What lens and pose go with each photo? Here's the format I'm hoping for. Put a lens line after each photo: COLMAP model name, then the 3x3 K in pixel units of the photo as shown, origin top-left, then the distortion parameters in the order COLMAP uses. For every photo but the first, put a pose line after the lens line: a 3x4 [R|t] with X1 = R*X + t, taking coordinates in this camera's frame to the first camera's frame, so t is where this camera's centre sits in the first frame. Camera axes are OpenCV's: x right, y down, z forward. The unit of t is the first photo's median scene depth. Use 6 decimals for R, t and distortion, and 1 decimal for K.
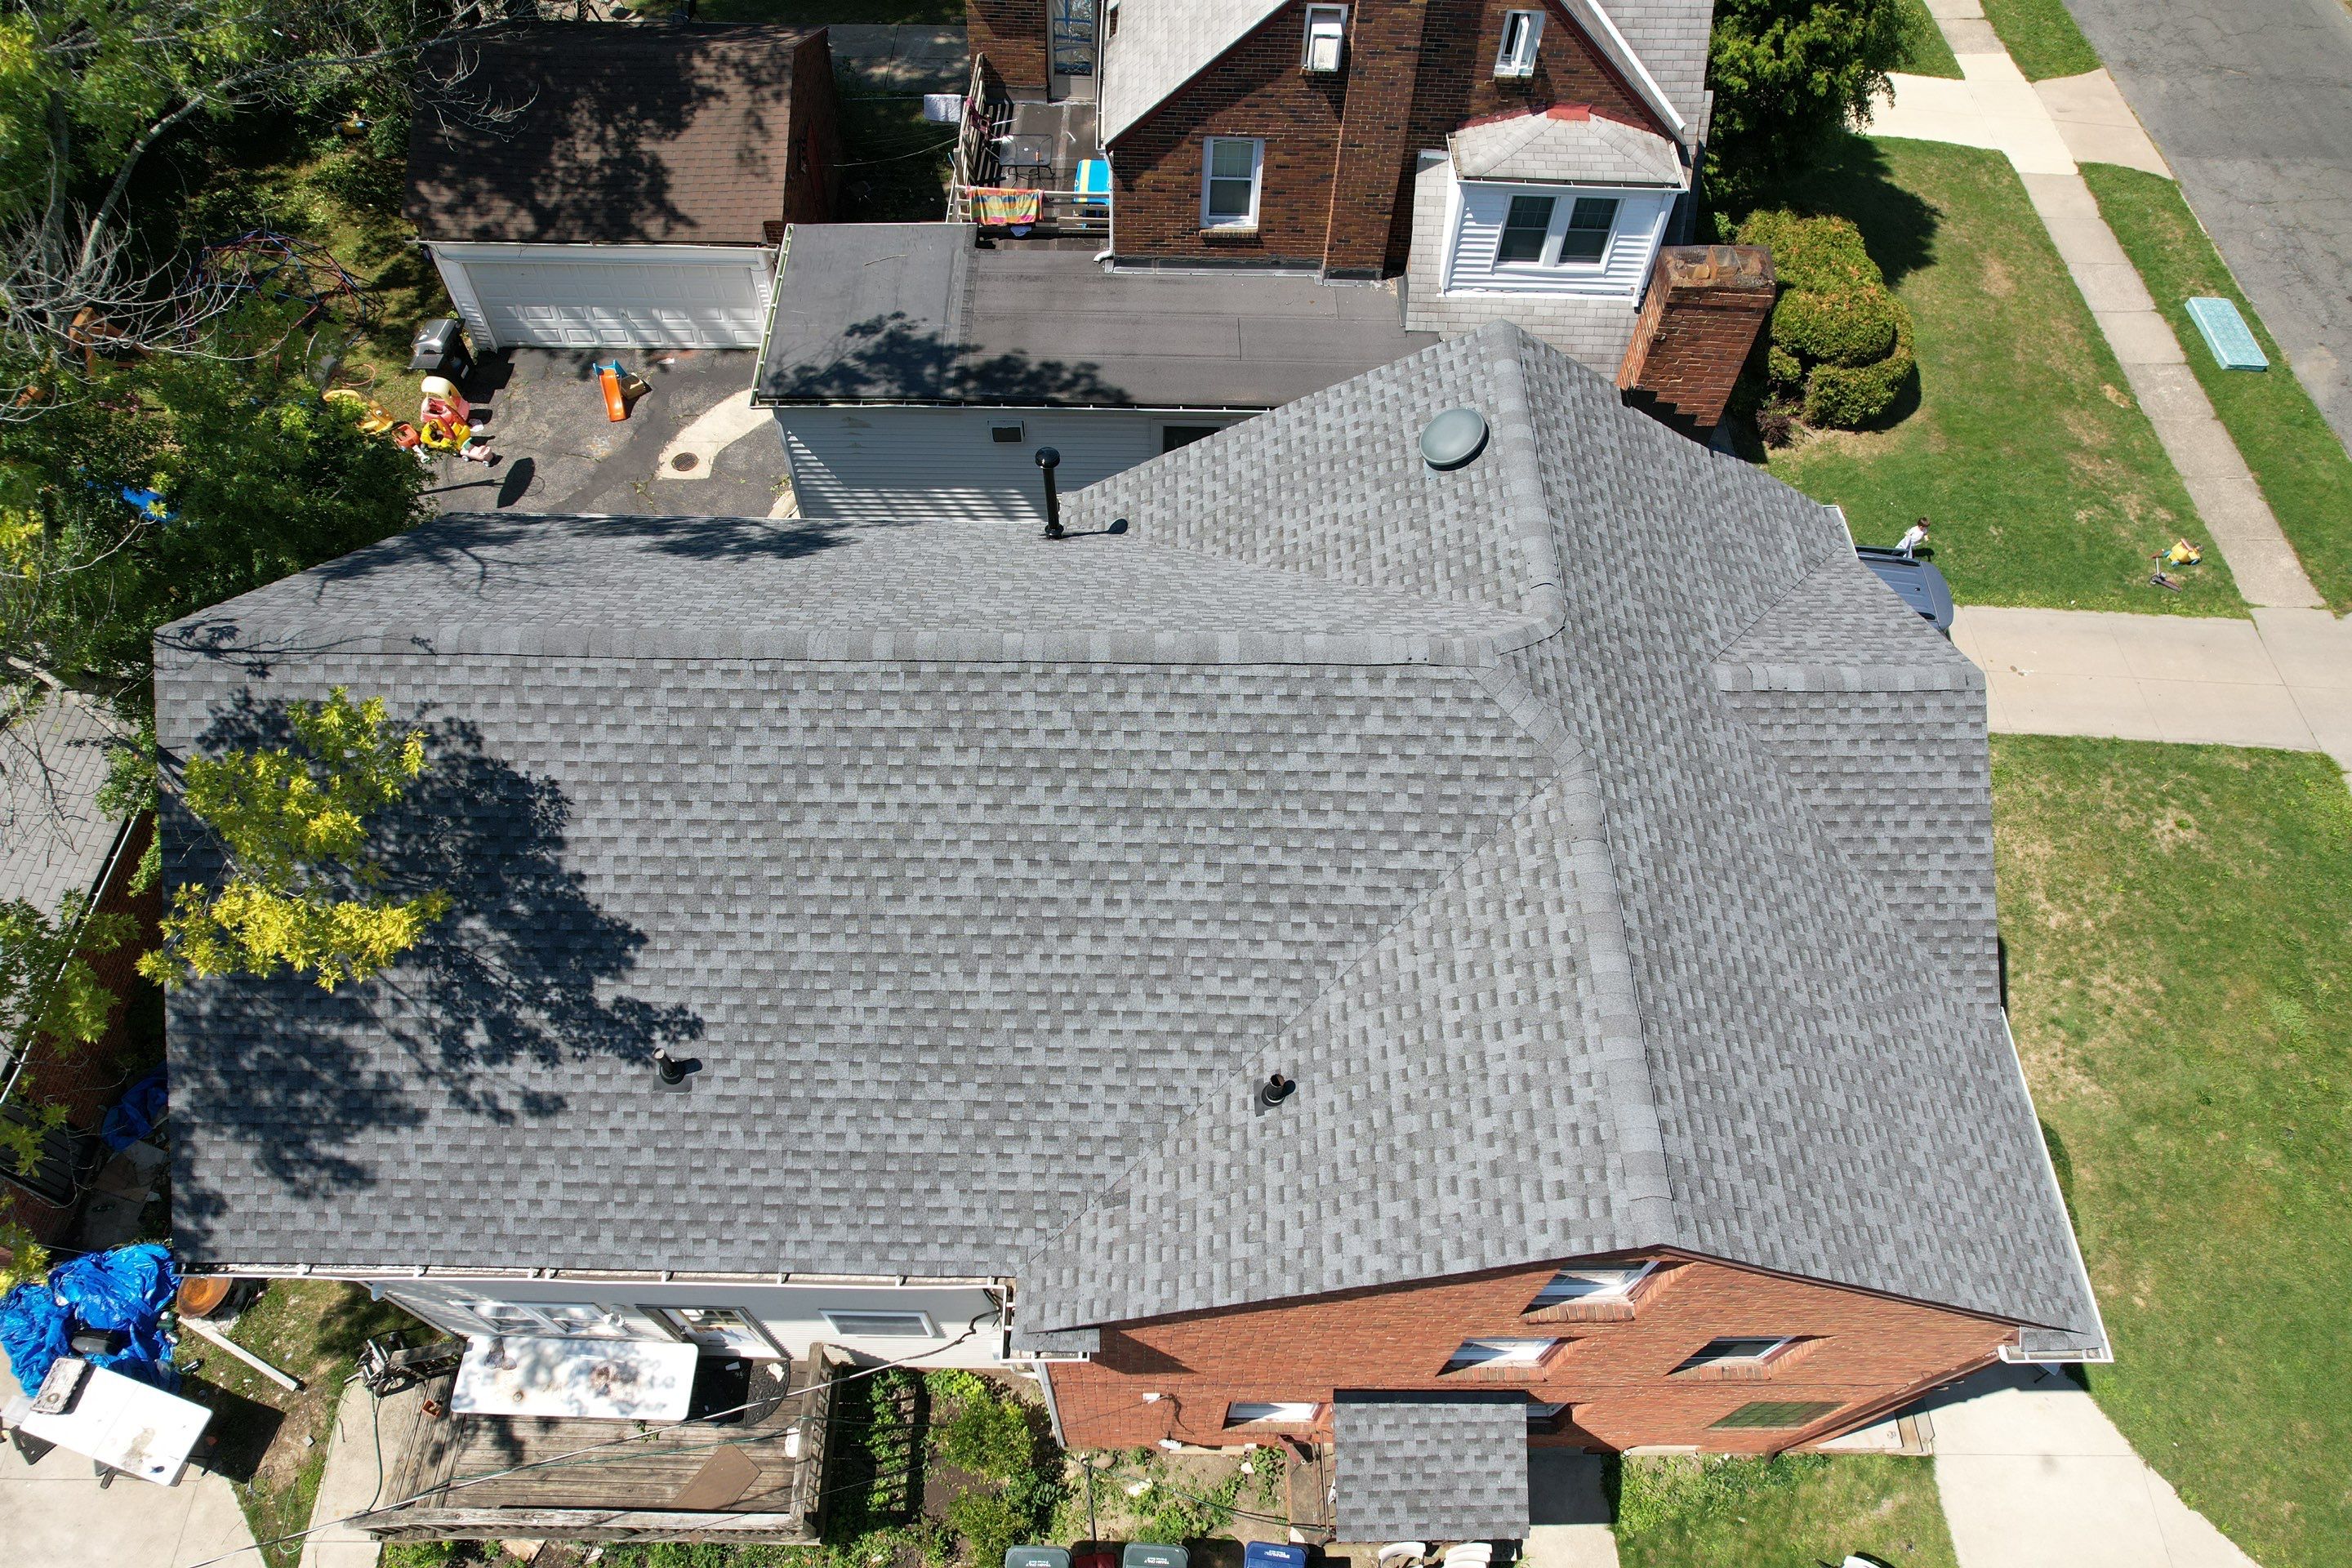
lens RADIAL K [[1499.4, 0, 1156.9], [0, 1499.4, 791.5], [0, 0, 1]] dist [-0.051183, 0.004725]
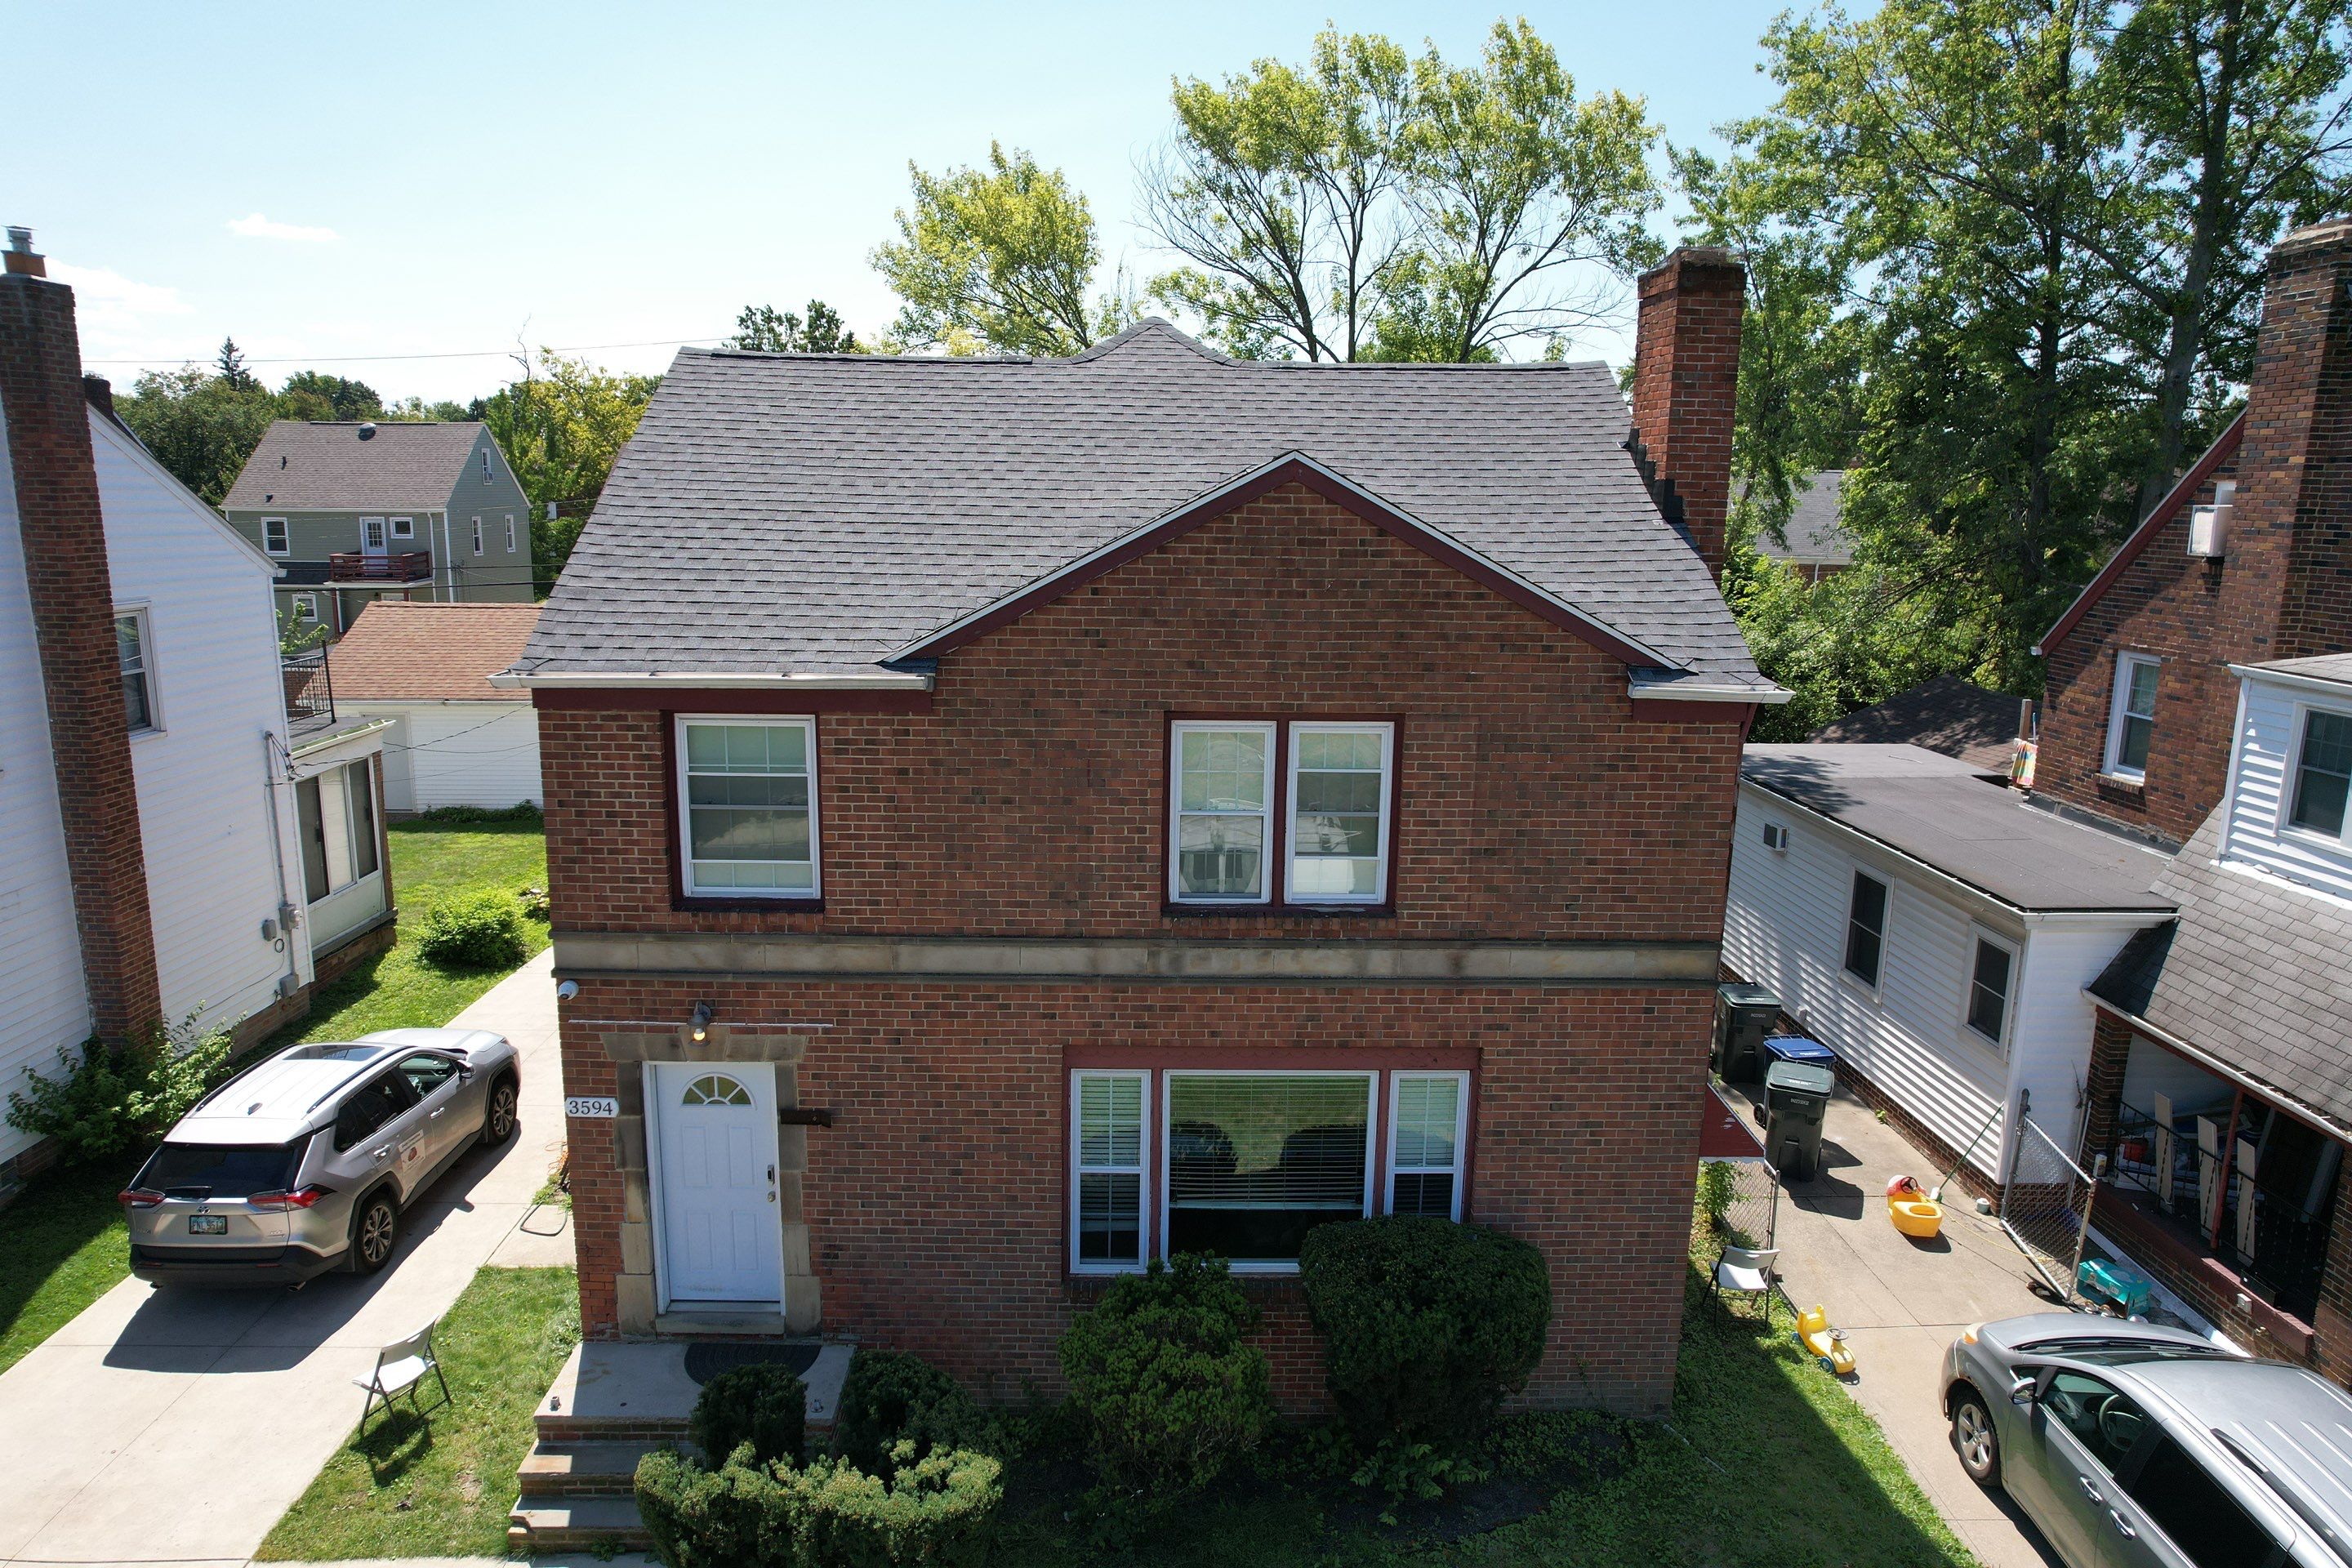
lens RADIAL K [[1489.5, 0, 1171.3], [0, 1489.5, 799.0], [0, 0, 1]] dist [-0.076661, 0.067673]
pose [[0.032596, 0.189929, -0.981257, 0.836647], [-0.846776, 0.526800, 0.073838, 0.008028], [0.530950, 0.828498, 0.177999, 0.608288]]
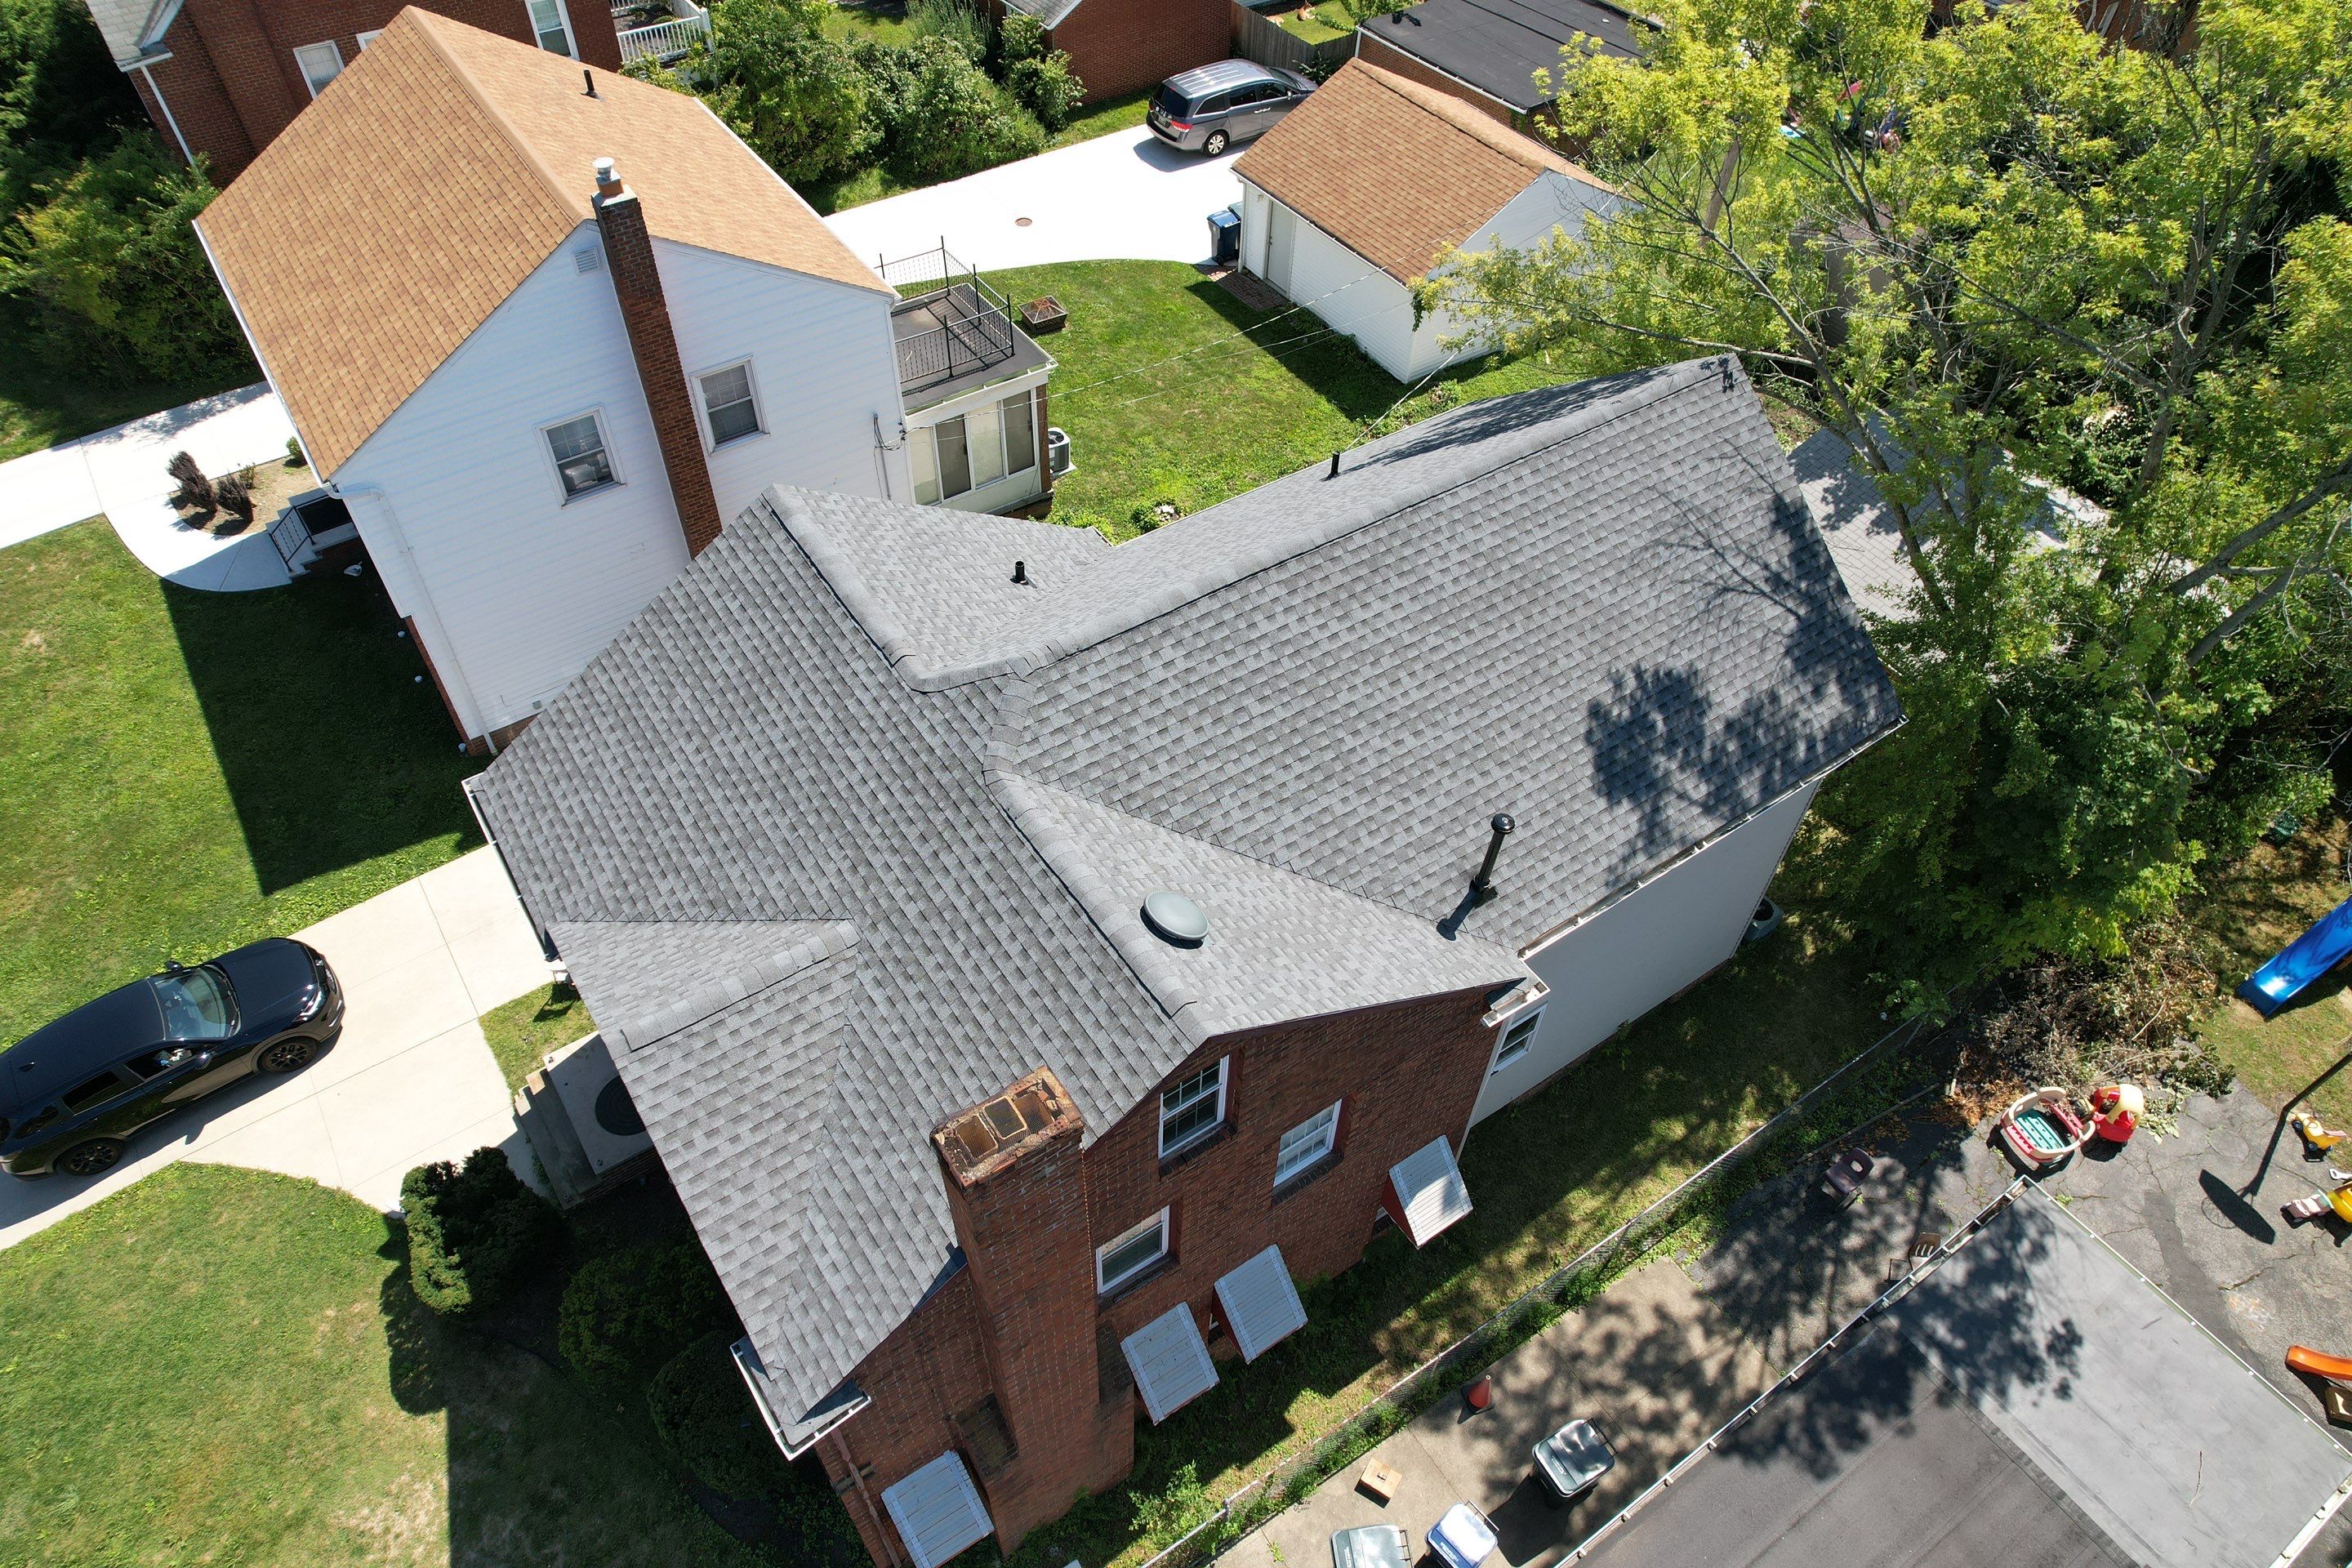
lens RADIAL K [[1489.5, 0, 1183.6], [0, 1489.5, 801.1], [0, 0, 1]] dist [-0.076661, 0.067673]
pose [[-0.821769, 0.408528, -0.397240, 0.353123], [-0.495672, -0.168619, 0.851984, -0.679058], [0.281077, 0.897035, 0.341062, 0.387210]]
